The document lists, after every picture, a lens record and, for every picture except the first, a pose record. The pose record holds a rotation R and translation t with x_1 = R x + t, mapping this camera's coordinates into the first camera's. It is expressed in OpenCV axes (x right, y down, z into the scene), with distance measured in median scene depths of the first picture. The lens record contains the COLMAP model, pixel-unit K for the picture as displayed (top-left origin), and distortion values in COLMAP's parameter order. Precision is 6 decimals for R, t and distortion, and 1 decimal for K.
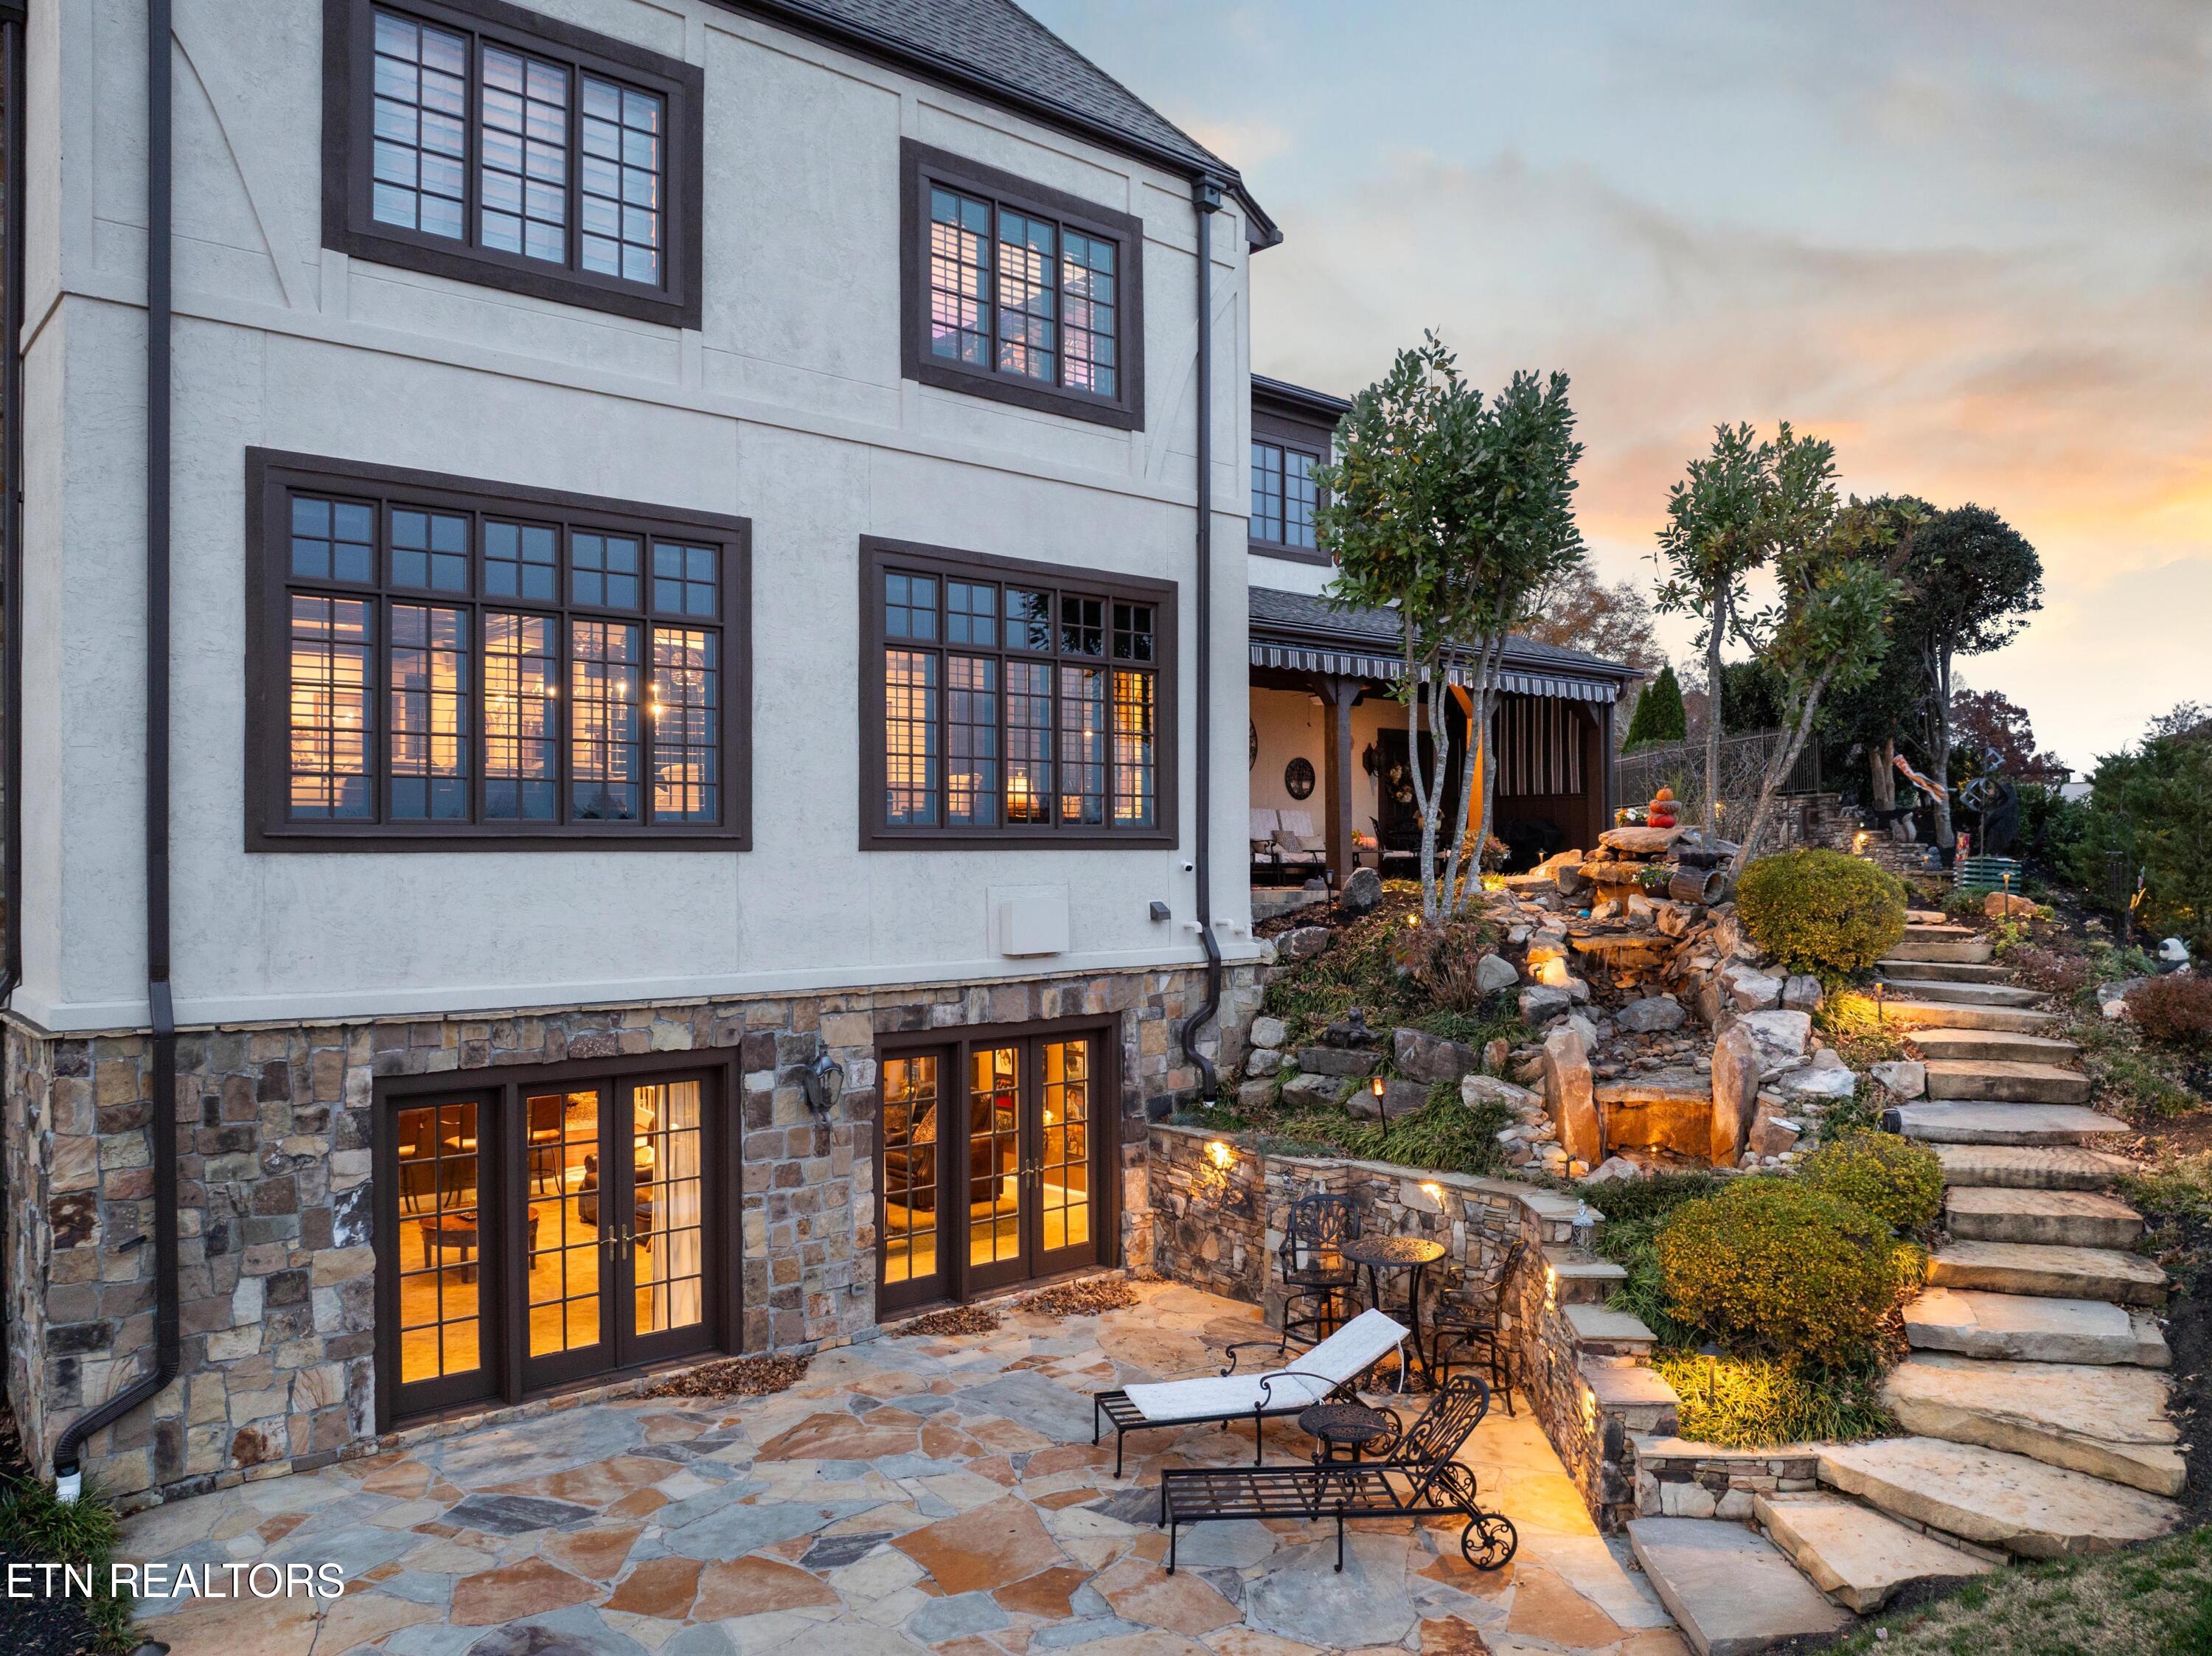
lens RADIAL K [[1598.0, 0, 1106.0], [0, 1598.0, 828.0], [0, 0, 1]] dist [-0.035922, -0.003459]
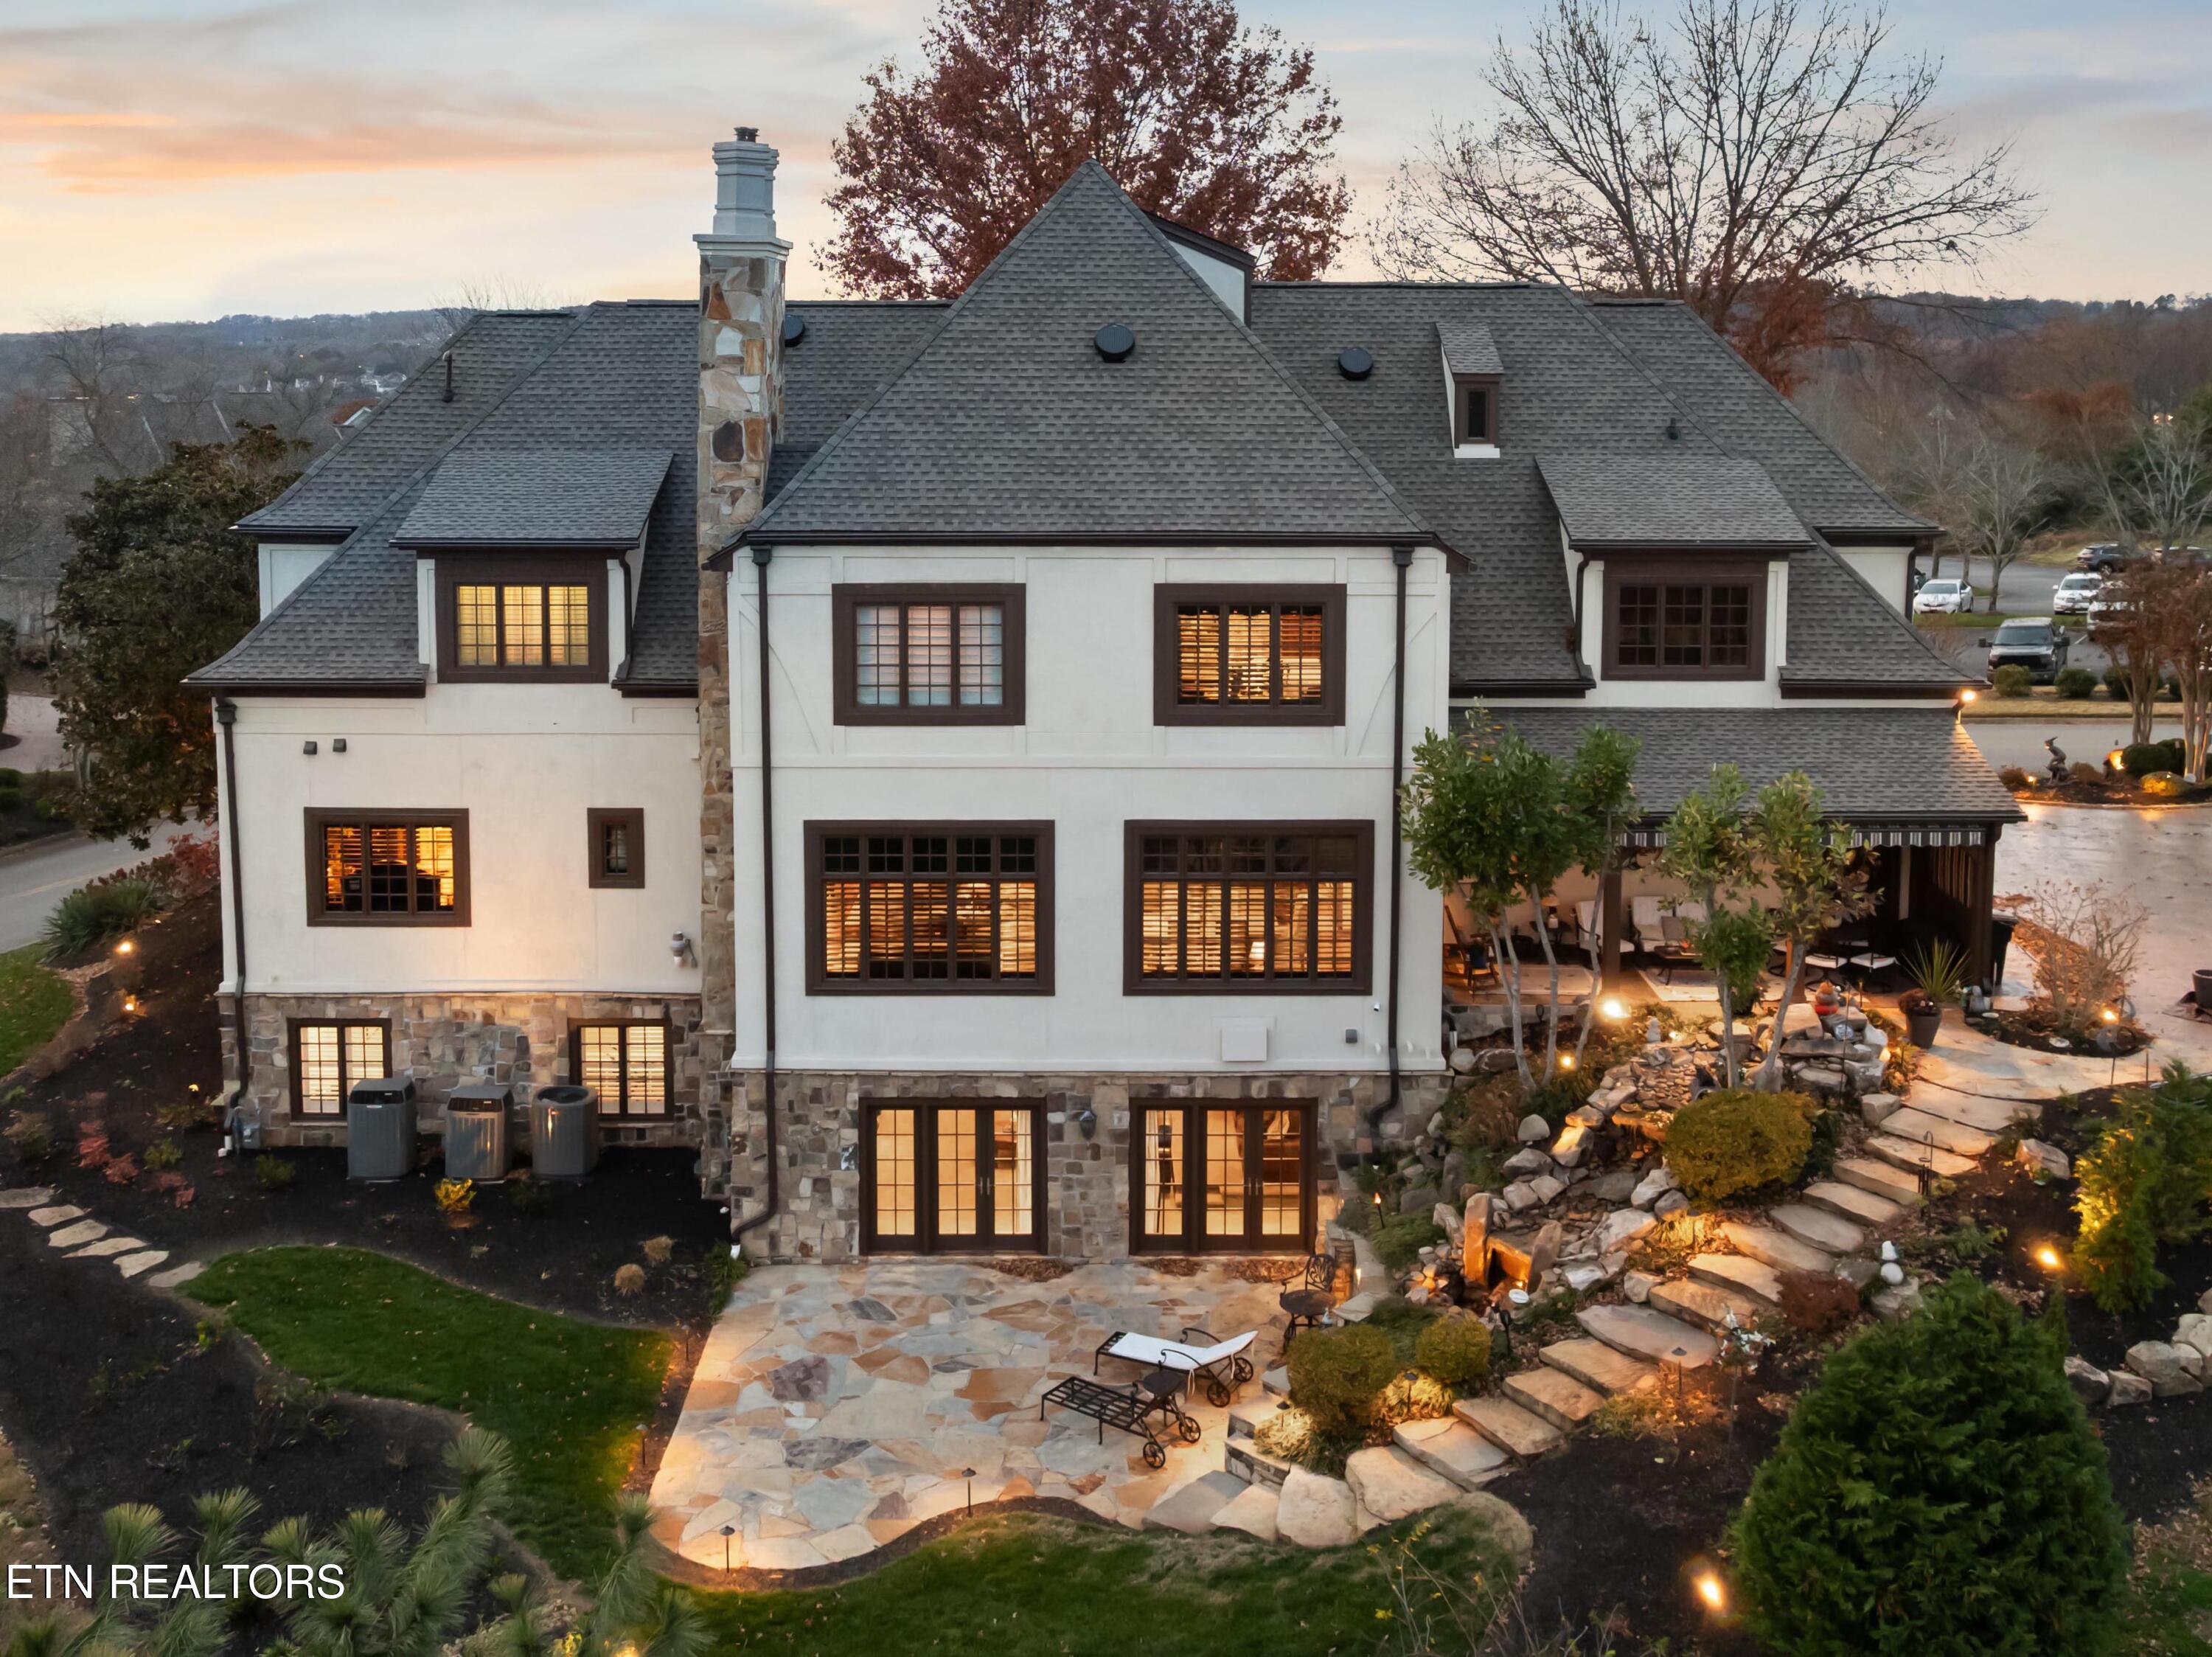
lens RADIAL K [[2173.2, 0, 1187.7], [0, 2173.2, 530.0], [0, 0, 1]] dist [-0.004333, -0.054762]
pose [[0.771165, 0.062323, -0.633578, 1.481804], [-0.004025, 0.995654, 0.093040, -0.769780], [0.636623, -0.069199, 0.768064, -0.820220]]
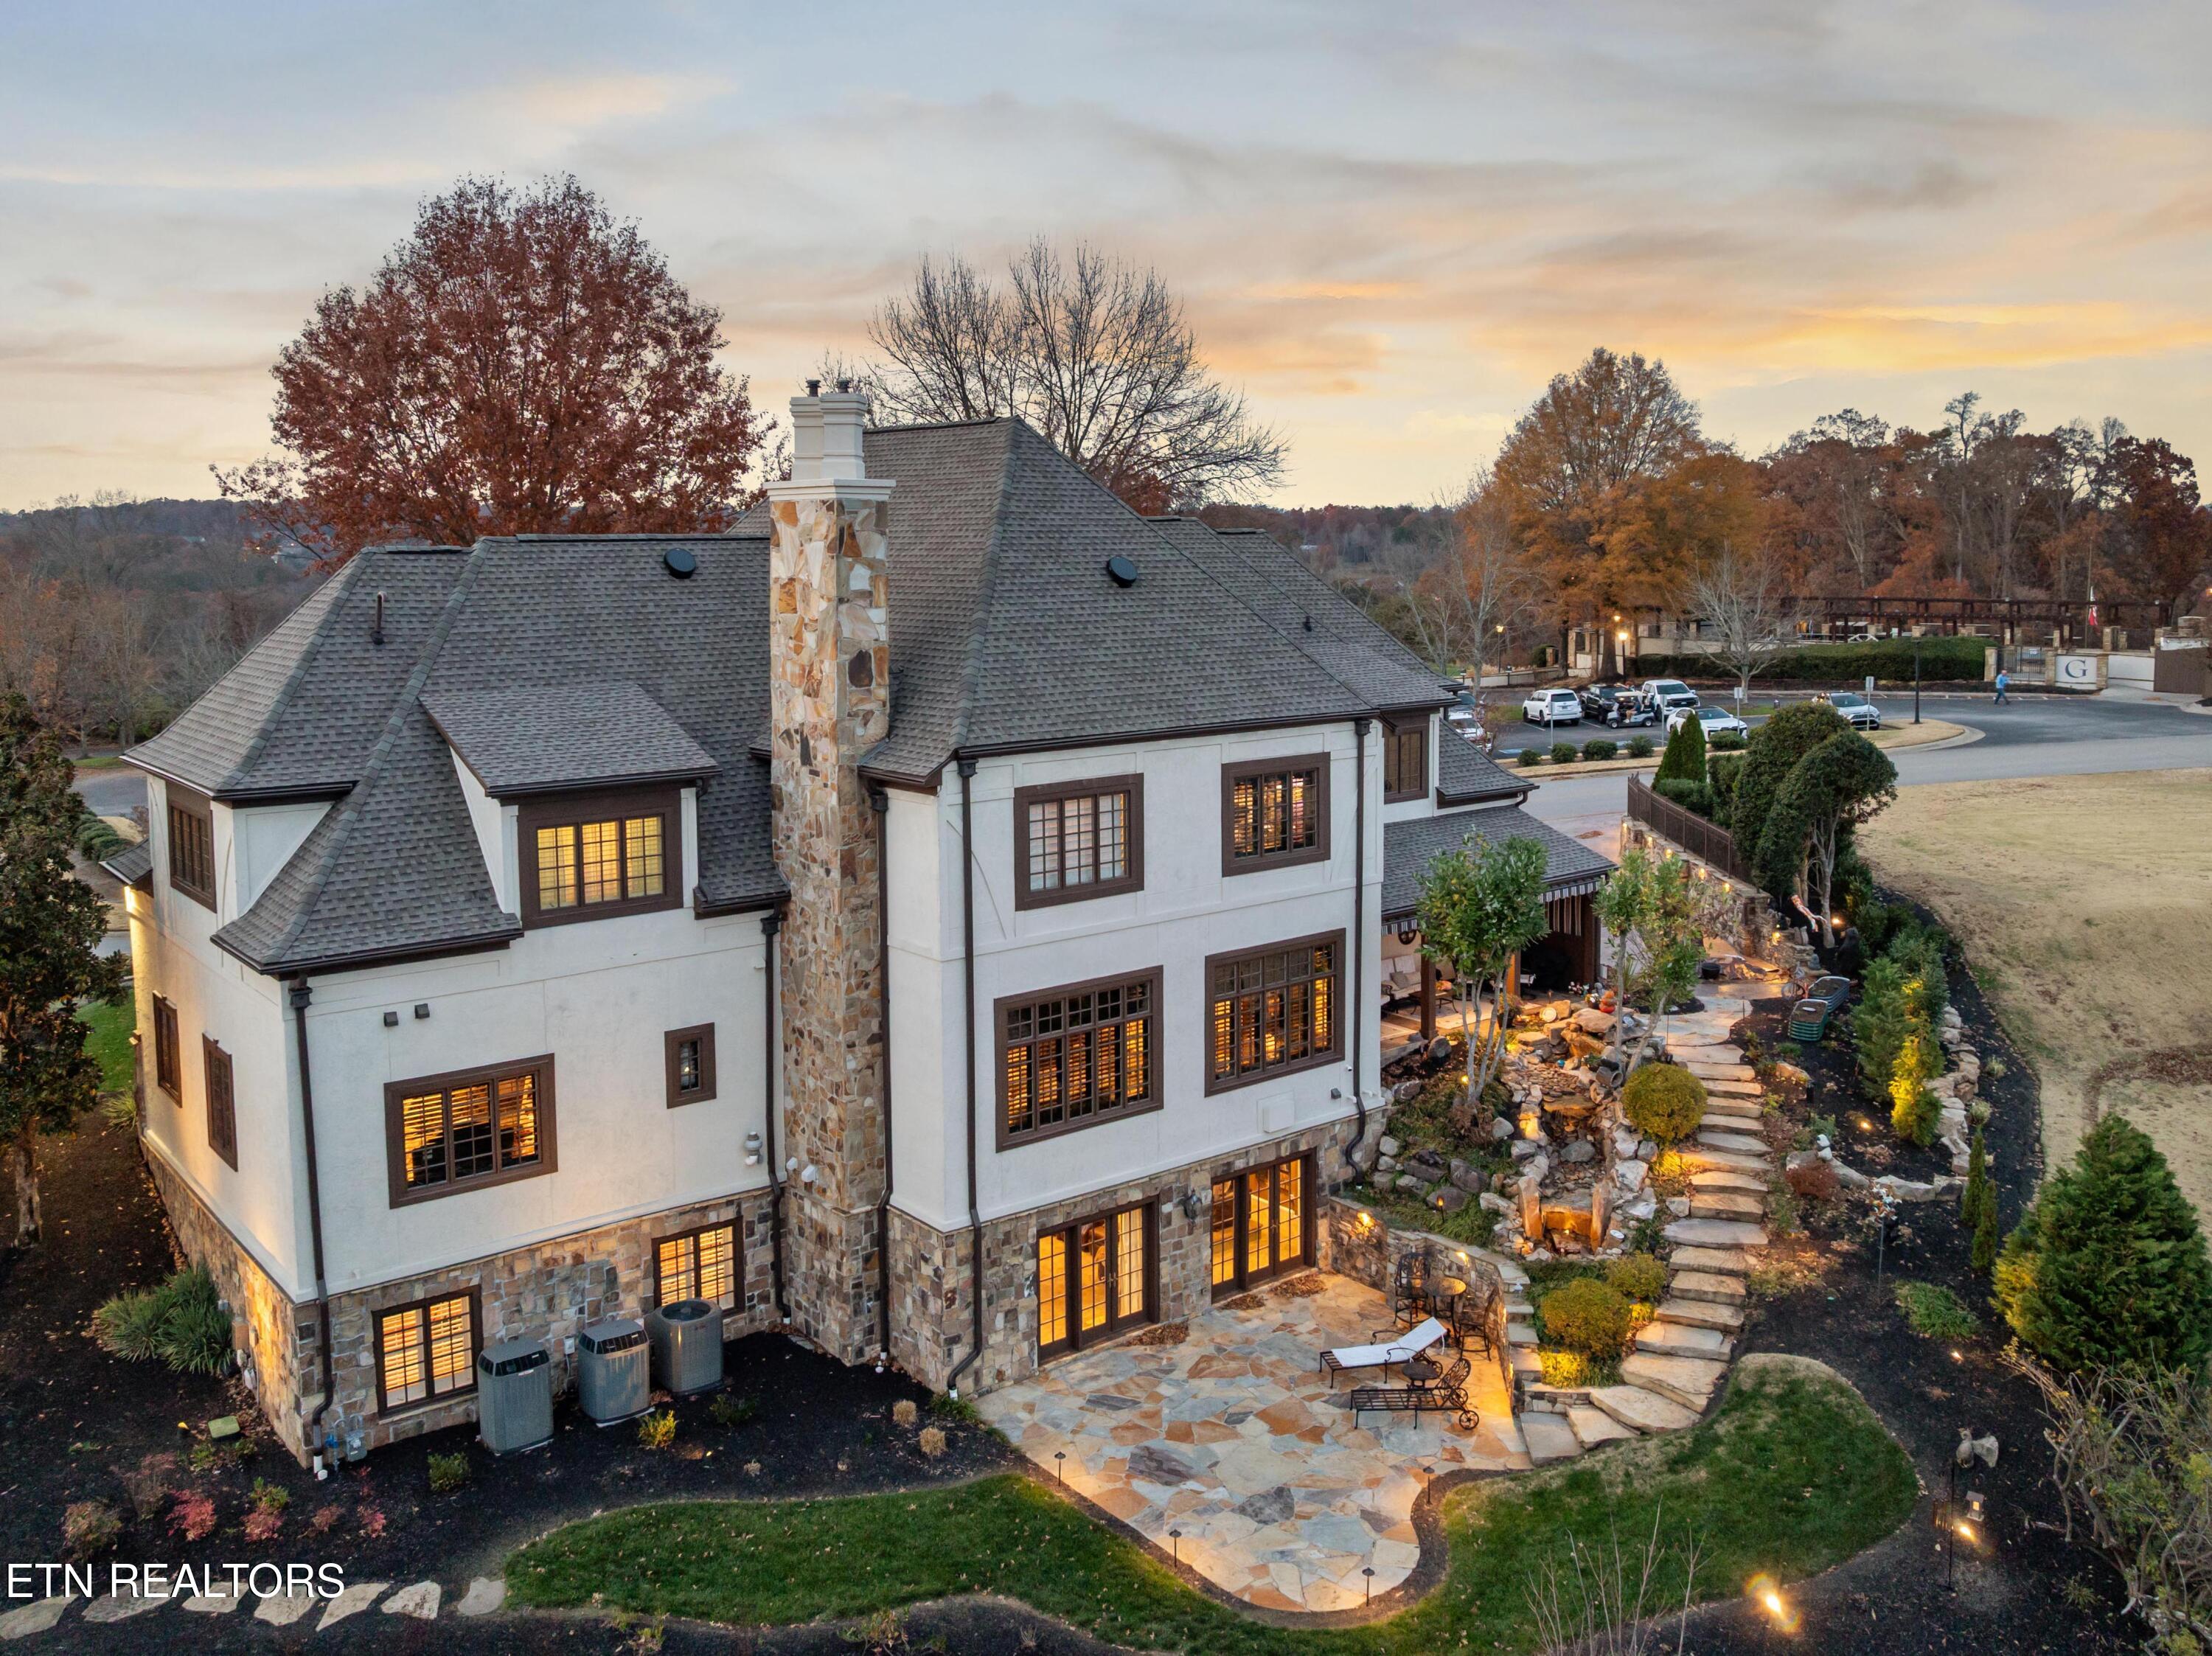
lens RADIAL K [[1756.1, 0, 1123.1], [0, 1756.1, 694.0], [0, 0, 1]] dist [-0.015778, -0.040450]
pose [[0.999207, 0.002146, -0.039749, -0.182163], [0.001553, 0.995685, 0.092782, -0.810279], [0.039776, -0.092770, 0.994893, -1.440260]]
